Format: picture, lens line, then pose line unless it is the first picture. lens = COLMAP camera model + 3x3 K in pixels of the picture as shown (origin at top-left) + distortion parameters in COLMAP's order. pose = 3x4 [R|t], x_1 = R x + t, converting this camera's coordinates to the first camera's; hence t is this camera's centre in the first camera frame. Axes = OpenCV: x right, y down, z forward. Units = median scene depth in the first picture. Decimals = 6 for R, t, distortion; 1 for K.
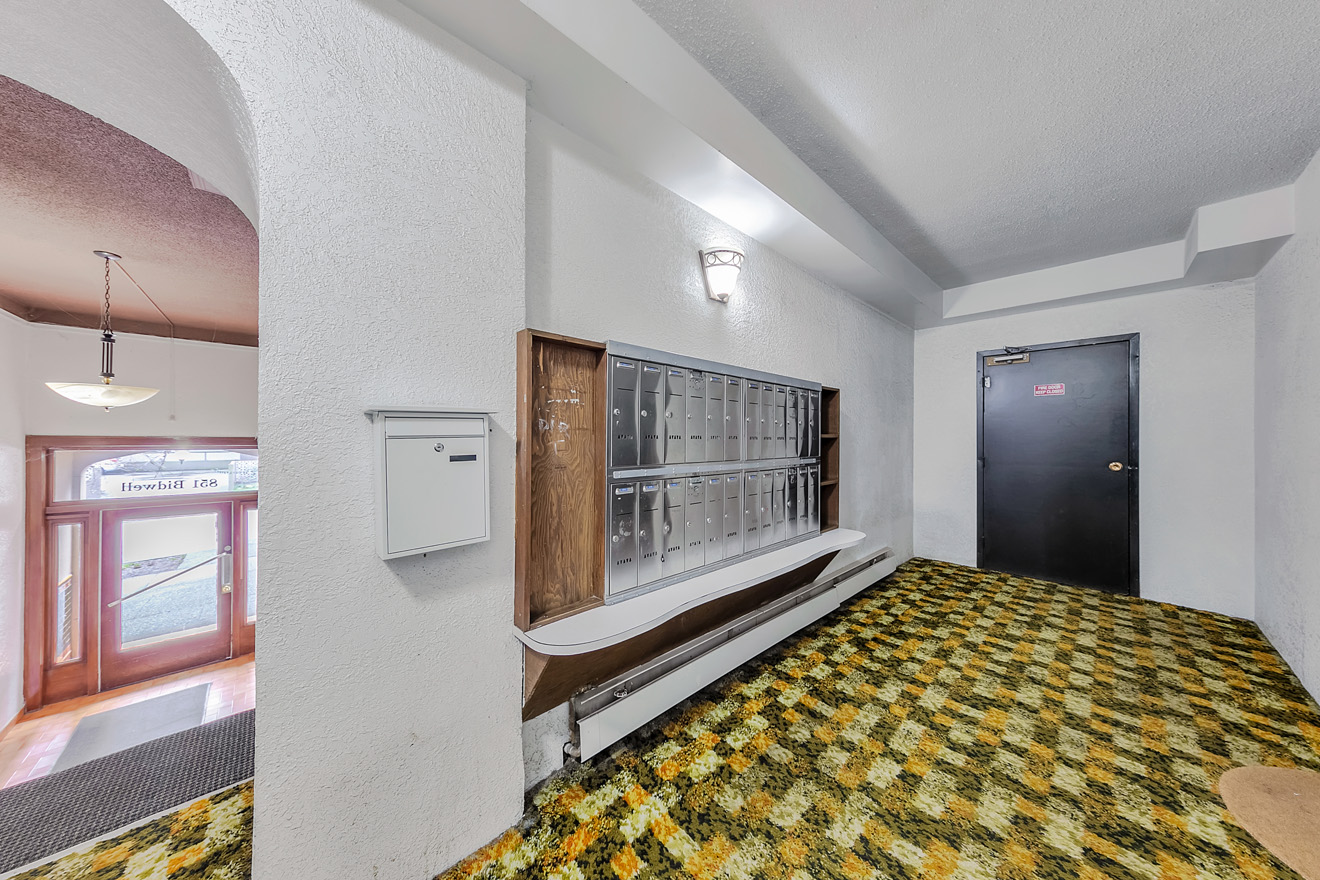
lens RADIAL K [[415.4, 0, 659.2], [0, 415.4, 440.5], [0, 0, 1]] dist [0.001396, -0.000185]
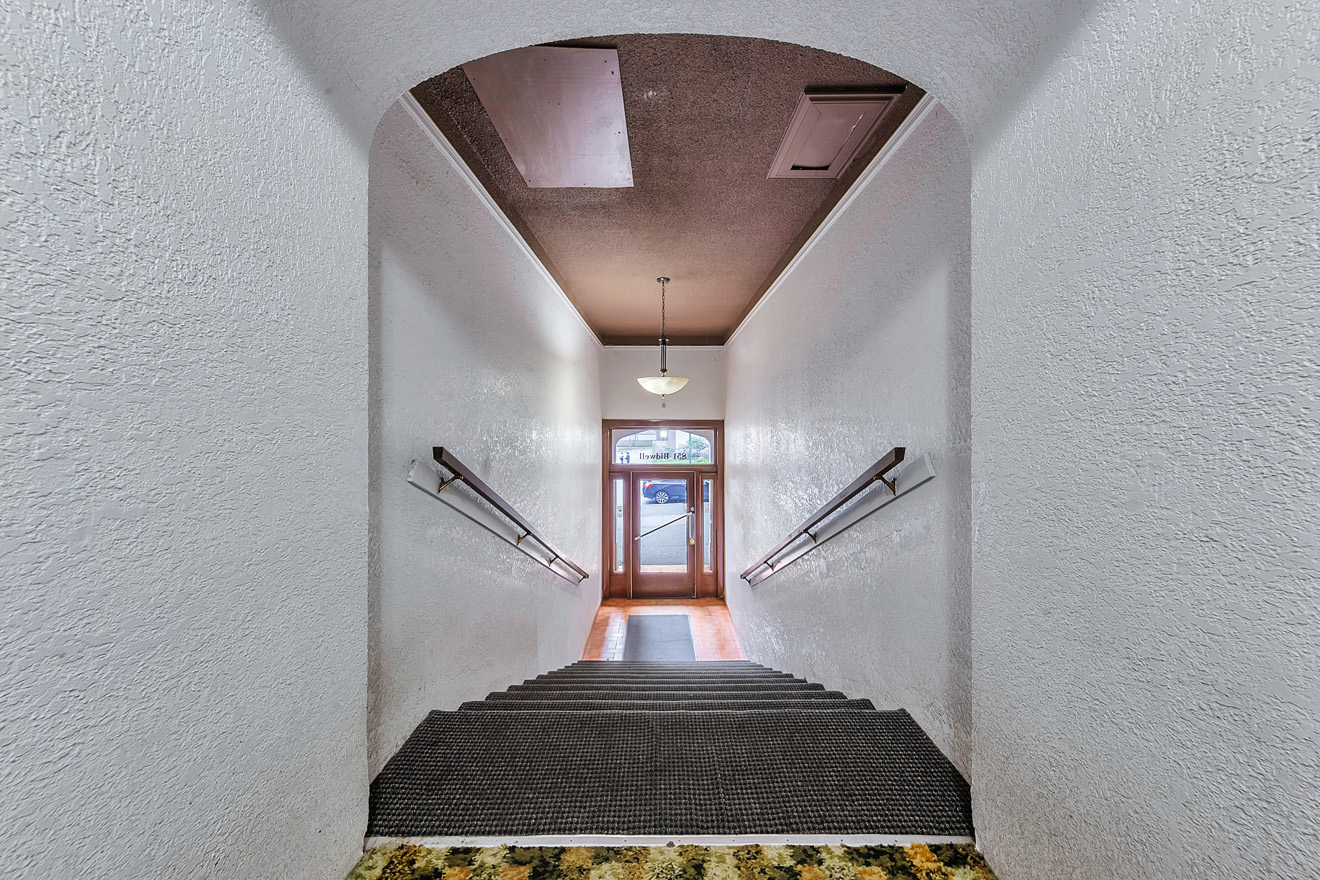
lens RADIAL K [[415.4, 0, 661.2], [0, 415.4, 427.2], [0, 0, 1]] dist [0.001396, -0.000185]
pose [[0.735360, 0.001565, -0.677675, -0.341305], [-0.002742, 0.999996, -0.000666, 0.017895], [0.677671, 0.002348, 0.735361, 0.019983]]
